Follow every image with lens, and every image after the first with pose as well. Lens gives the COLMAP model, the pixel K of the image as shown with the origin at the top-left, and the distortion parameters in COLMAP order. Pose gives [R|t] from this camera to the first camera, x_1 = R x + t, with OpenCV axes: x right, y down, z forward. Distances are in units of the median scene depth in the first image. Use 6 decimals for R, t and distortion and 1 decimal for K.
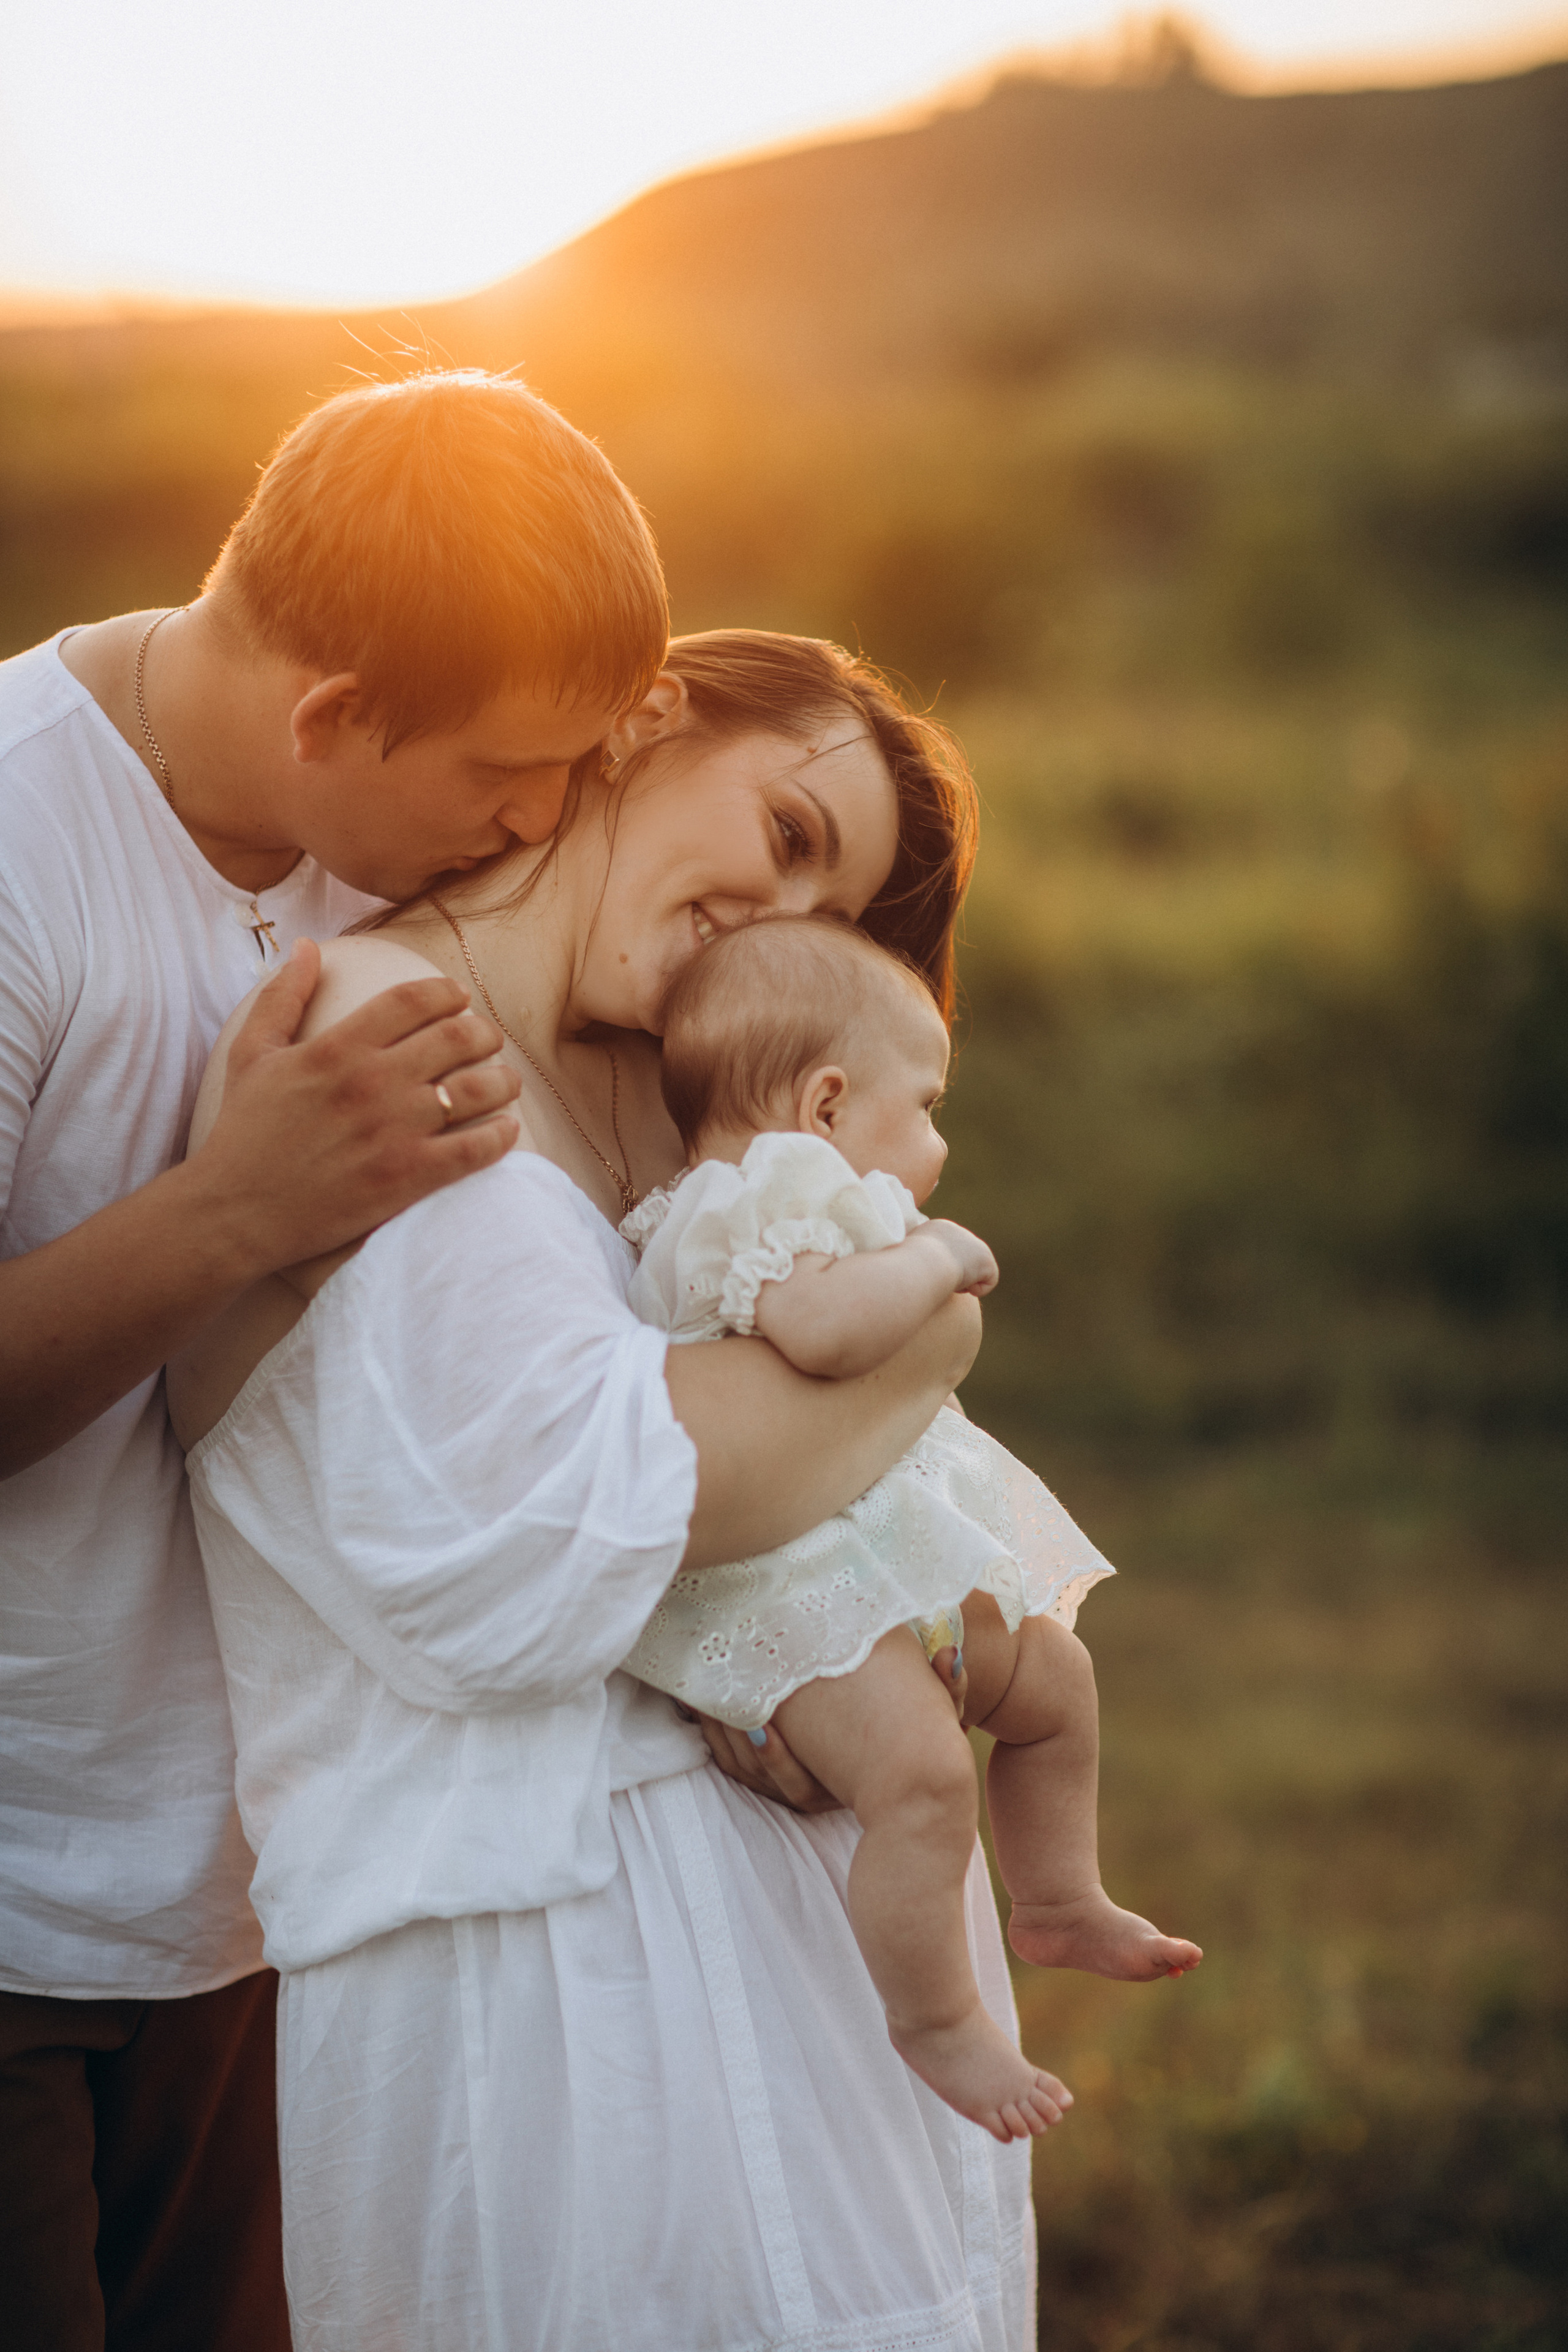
lens RADIAL K [[5784.3, 0, 784.0], [0, 5784.3, 1176.0], [0, 0, 1]] dist [-0.051147, -1.108929]
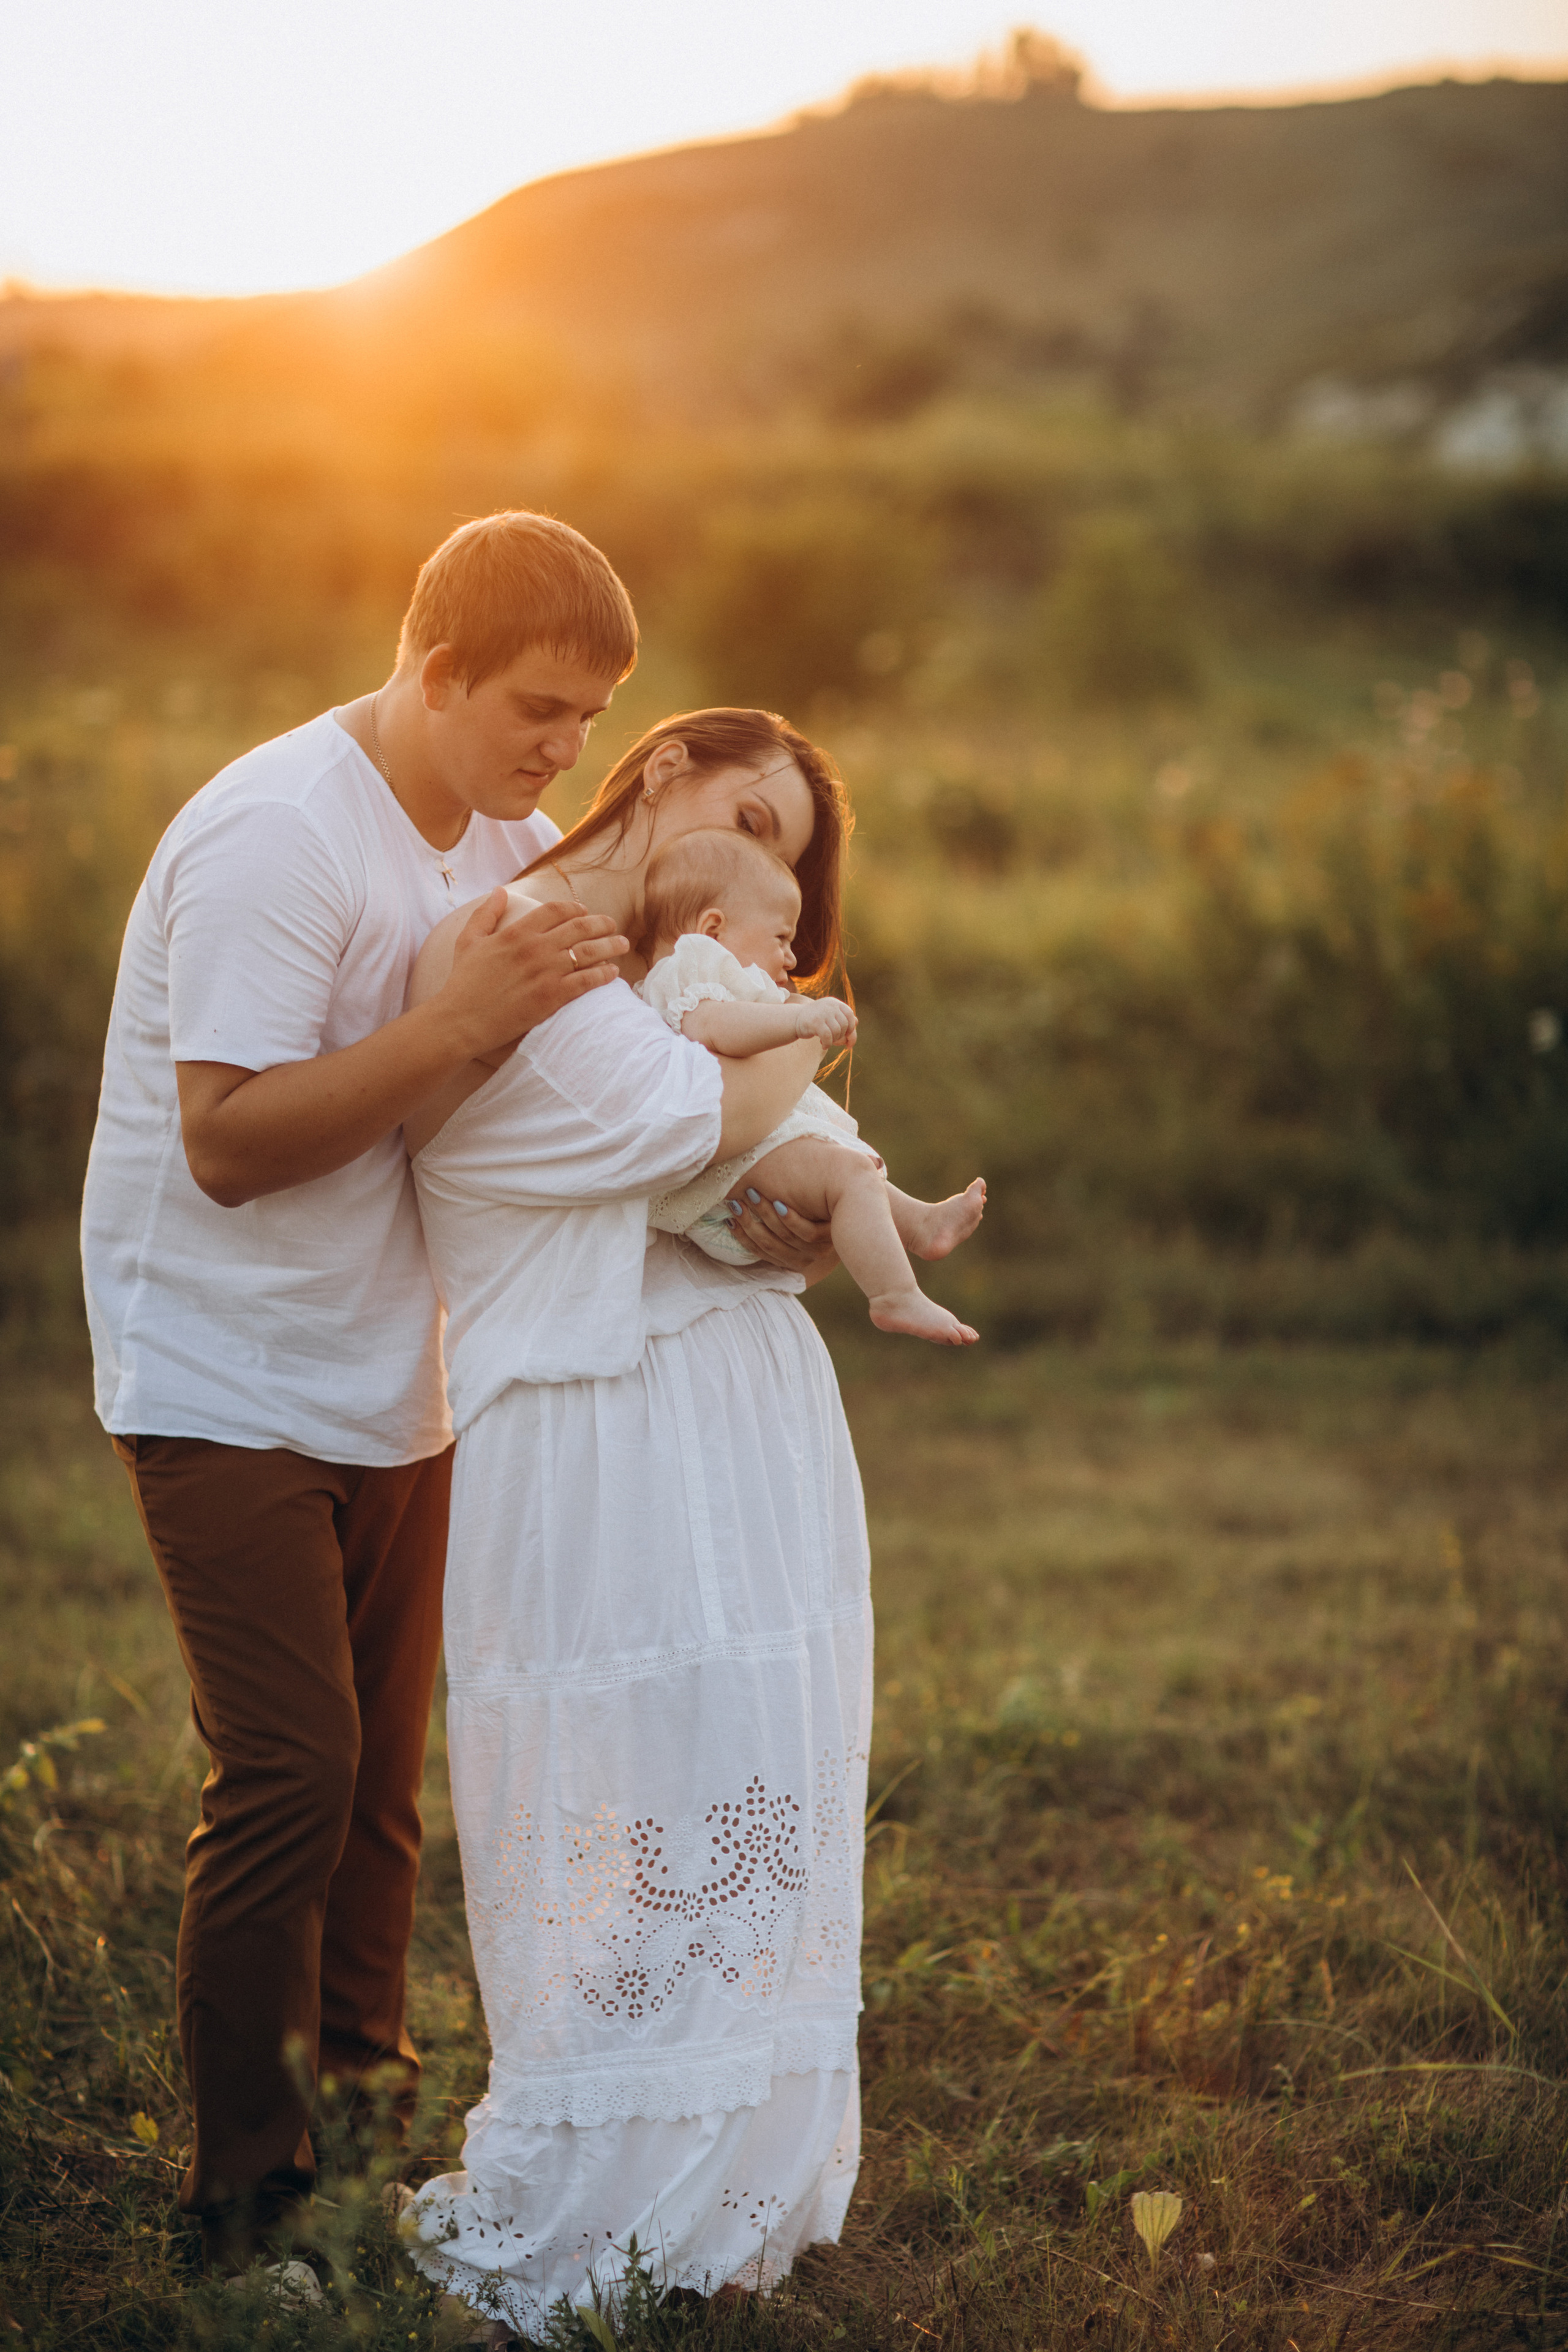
lens RADIAL K [[5784.3, 0, 784.0], [0, 5784.3, 1176.0], [0, 0, 1]] dist [-0.051147, -1.108929]
pose [[0.999334, 0.024509, 0.027053, -0.016721], [-0.024480, 0.999699, -0.001401, 0.027209], [-0.027079, 0.000738, 0.999633, -0.430696]]
